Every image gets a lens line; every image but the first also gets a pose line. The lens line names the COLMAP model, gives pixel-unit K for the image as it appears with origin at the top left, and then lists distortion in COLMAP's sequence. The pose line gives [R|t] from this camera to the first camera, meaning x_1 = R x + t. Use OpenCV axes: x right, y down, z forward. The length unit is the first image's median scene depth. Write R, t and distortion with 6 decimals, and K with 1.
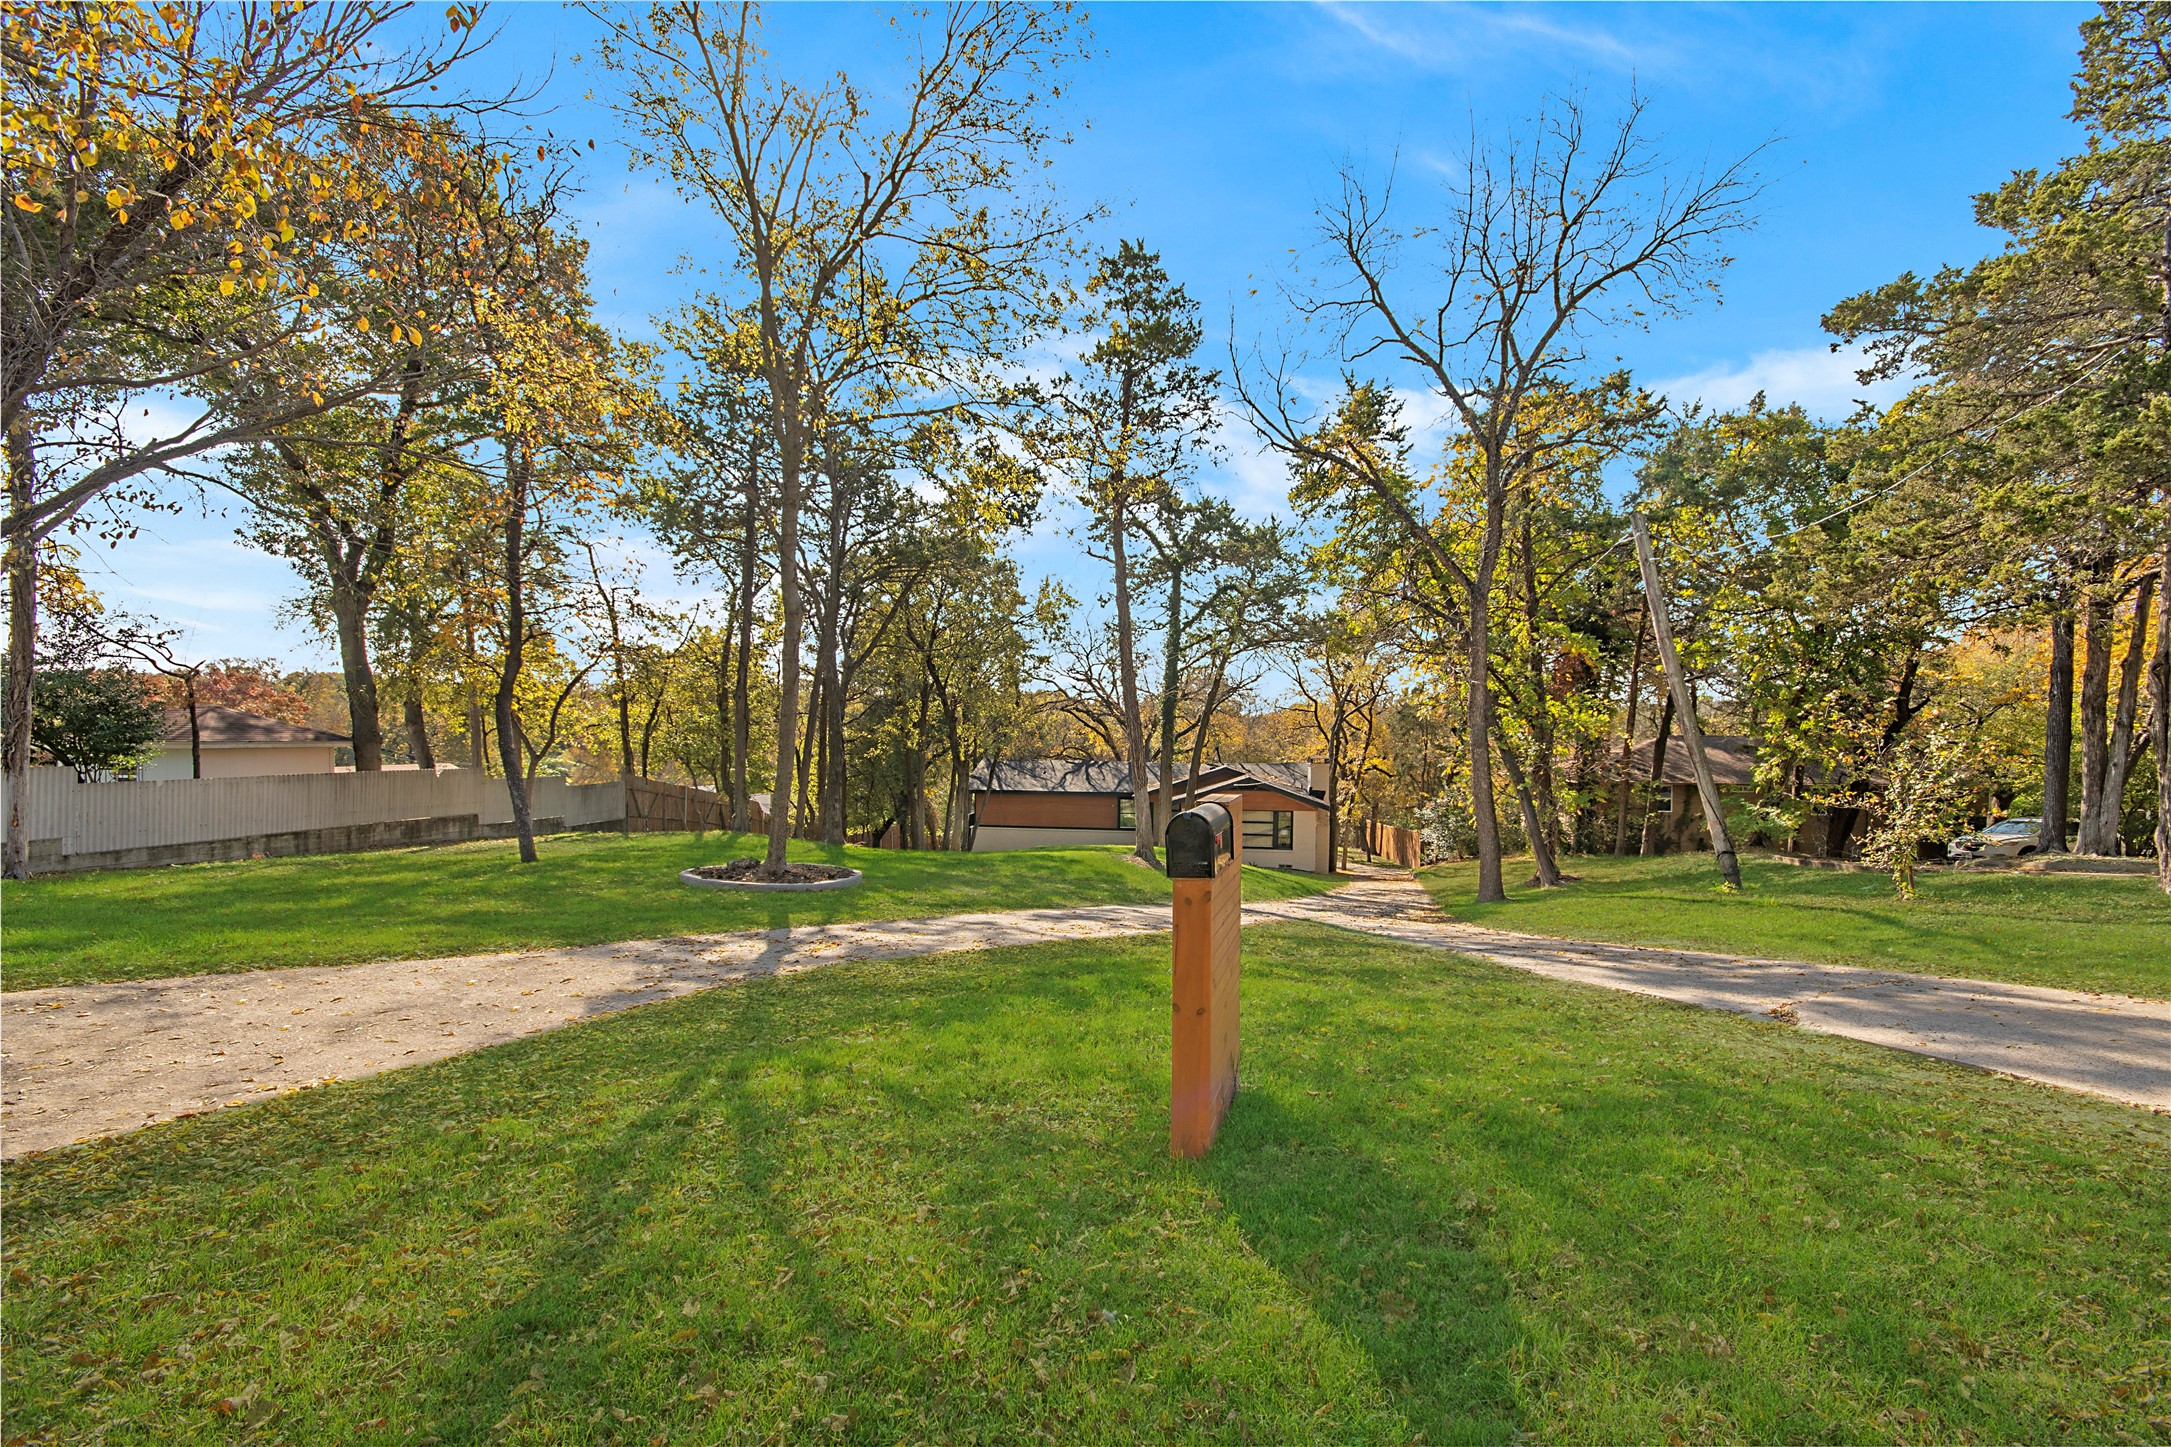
lens RADIAL K [[959.2, 0, 1086.9], [0, 959.2, 728.3], [0, 0, 1]] dist [0.005269, -0.001014]
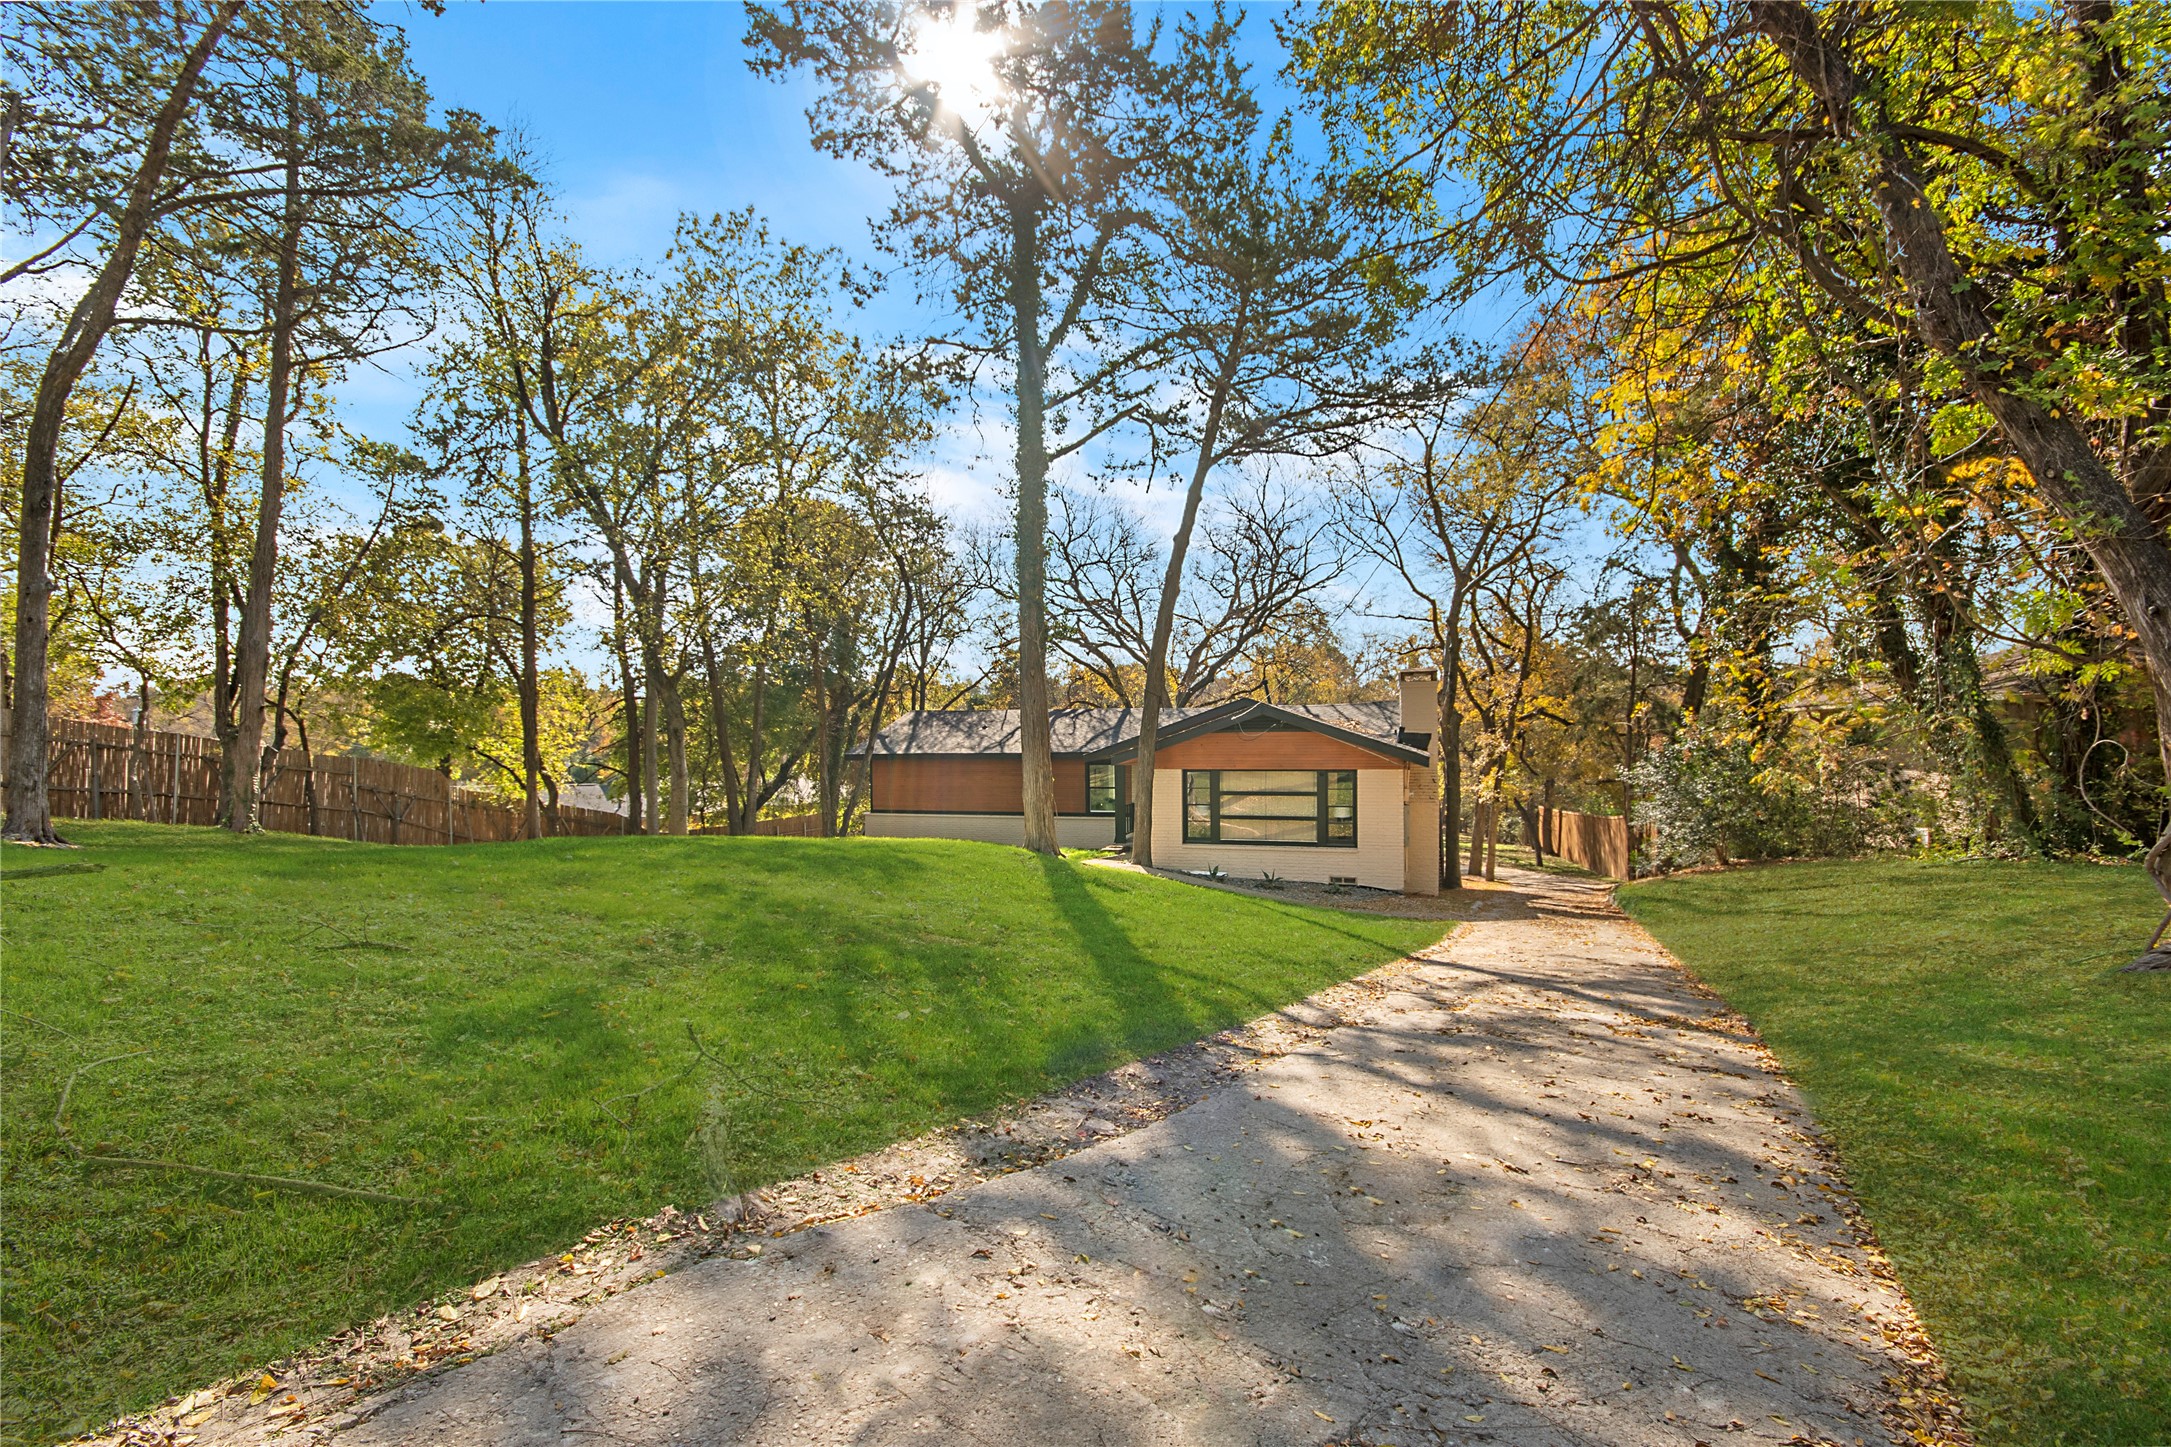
lens RADIAL K [[959.2, 0, 1083.8], [0, 959.2, 718.8], [0, 0, 1]] dist [0.005269, -0.001014]
pose [[0.986004, -0.024822, -0.164866, 0.136926], [0.023658, 0.999679, -0.009023, 0.052823], [0.165038, 0.004996, 0.986275, 0.420832]]
